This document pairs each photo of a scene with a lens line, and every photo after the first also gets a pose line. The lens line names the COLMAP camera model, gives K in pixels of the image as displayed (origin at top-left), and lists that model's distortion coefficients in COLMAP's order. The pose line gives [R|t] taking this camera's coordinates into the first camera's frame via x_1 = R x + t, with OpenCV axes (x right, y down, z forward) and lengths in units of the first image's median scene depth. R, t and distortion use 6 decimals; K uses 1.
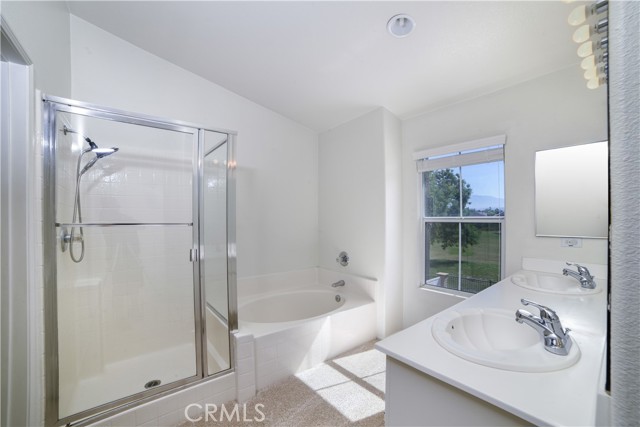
lens RADIAL K [[270.3, 0, 325.7], [0, 270.3, 218.1], [0, 0, 1]] dist [-0.086007, 0.031352]
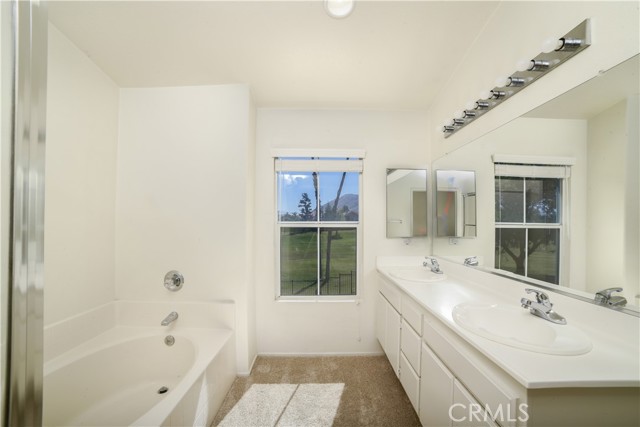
lens RADIAL K [[270.3, 0, 325.7], [0, 270.3, 218.1], [0, 0, 1]] dist [-0.086007, 0.031352]
pose [[0.630063, 0.011286, 0.776462, -0.247754], [-0.000422, 0.999899, -0.014191, -0.002867], [-0.776544, 0.008614, 0.630005, 0.307421]]
